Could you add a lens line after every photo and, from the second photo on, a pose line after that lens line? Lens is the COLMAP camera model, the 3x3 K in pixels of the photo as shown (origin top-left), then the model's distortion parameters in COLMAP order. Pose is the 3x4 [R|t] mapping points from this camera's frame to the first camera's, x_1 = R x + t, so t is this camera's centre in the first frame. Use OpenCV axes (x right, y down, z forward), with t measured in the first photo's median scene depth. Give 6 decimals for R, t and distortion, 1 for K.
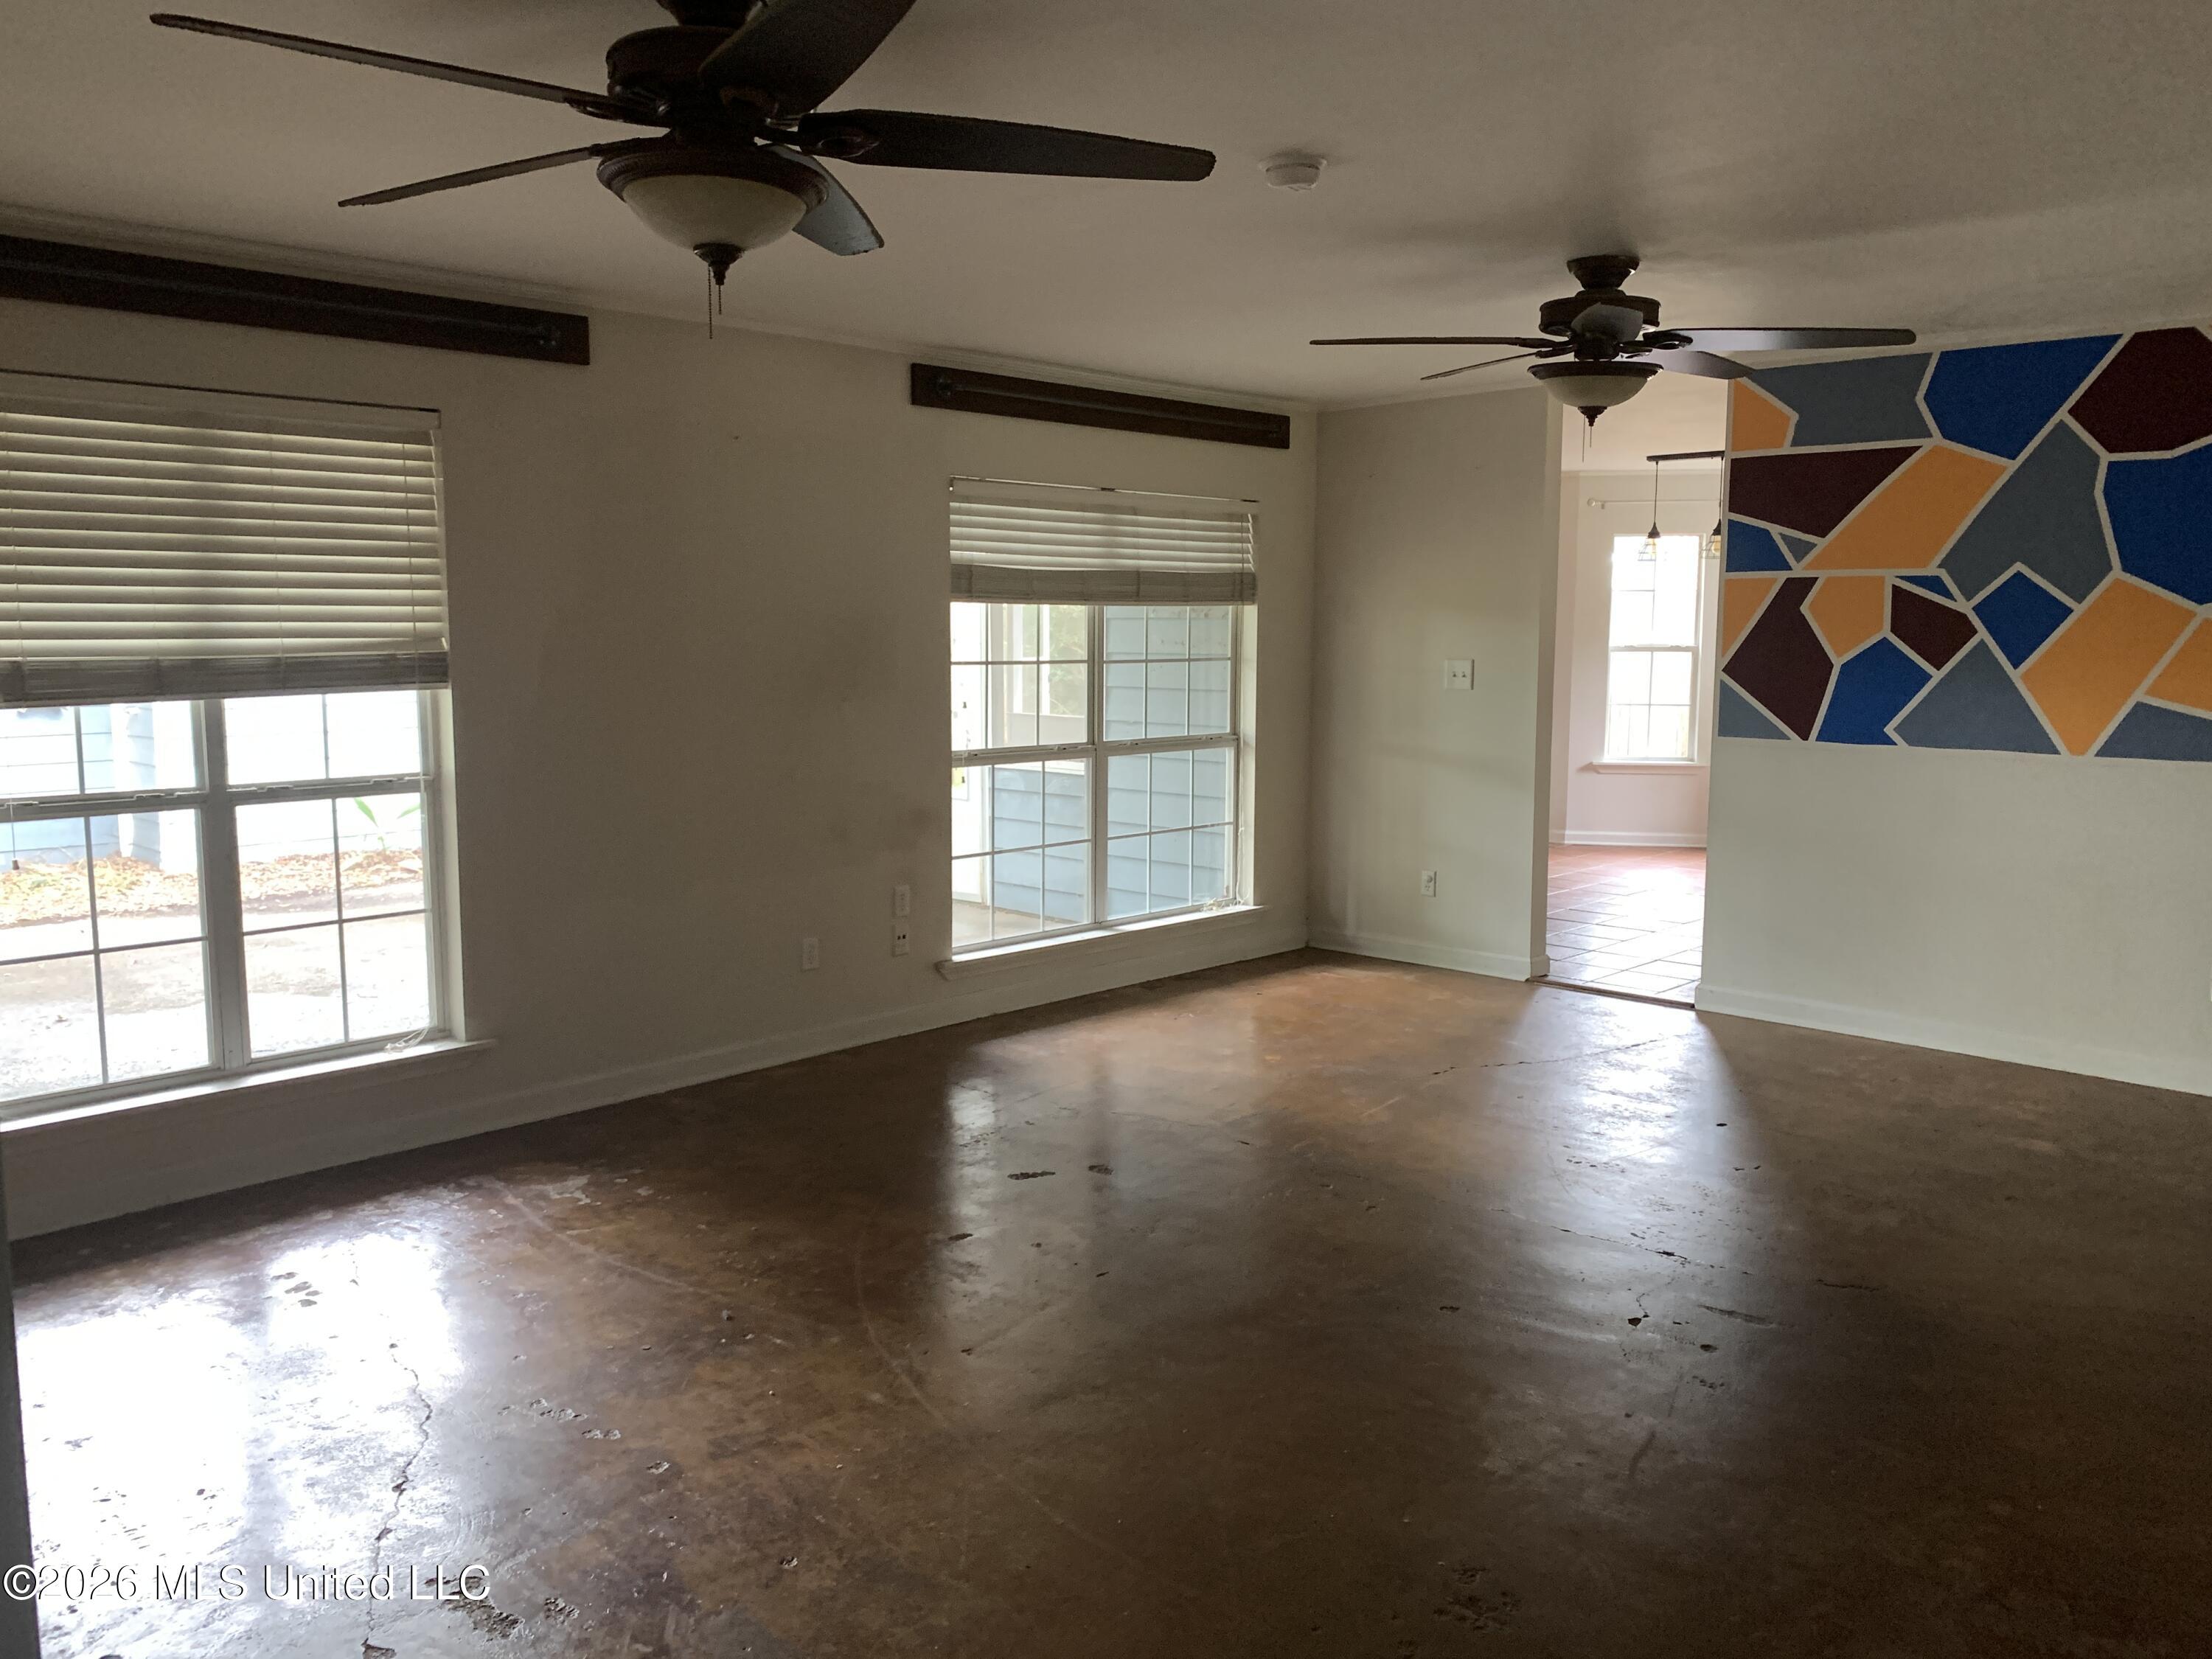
lens RADIAL K [[1692.9, 0, 1142.6], [0, 1692.9, 824.9], [0, 0, 1]] dist [0.211668, -0.393943]
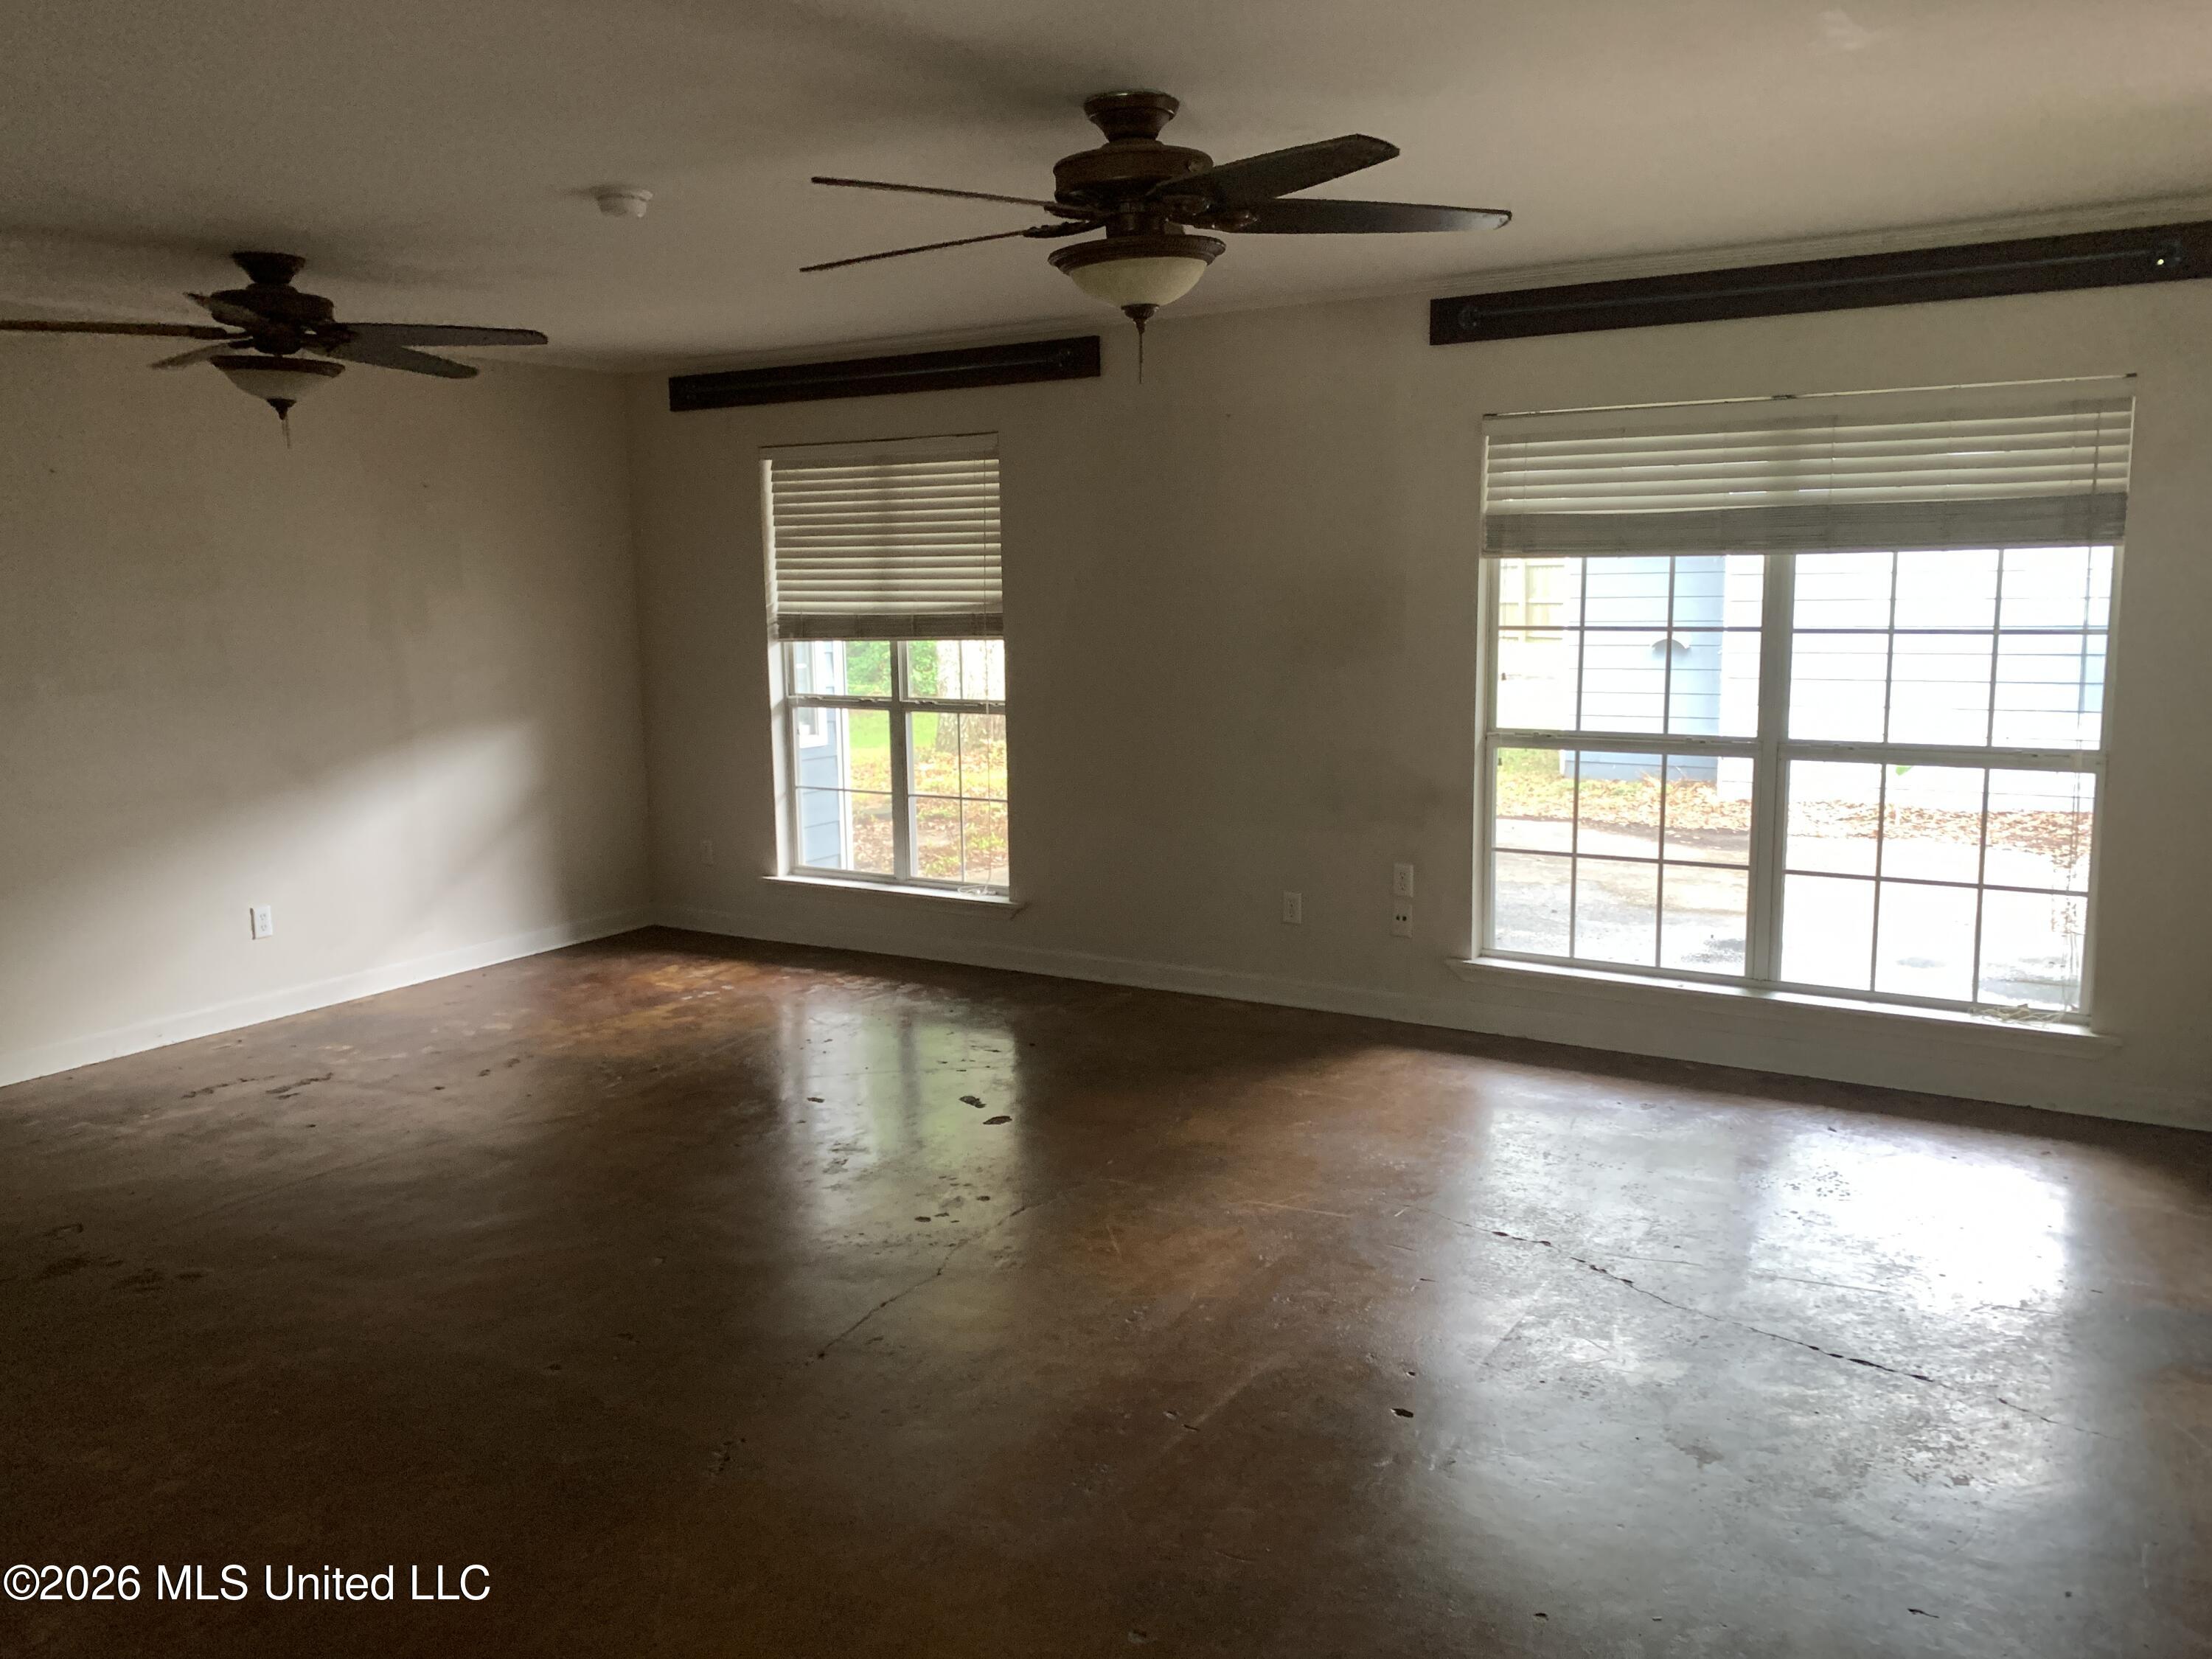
lens RADIAL K [[1692.9, 0, 1142.6], [0, 1692.9, 824.9], [0, 0, 1]] dist [0.211668, -0.393943]
pose [[0.222195, 0.136726, -0.965368, 0.842943], [-0.105292, 0.987693, 0.115653, -0.091478], [0.969300, 0.075948, 0.233857, 0.730564]]
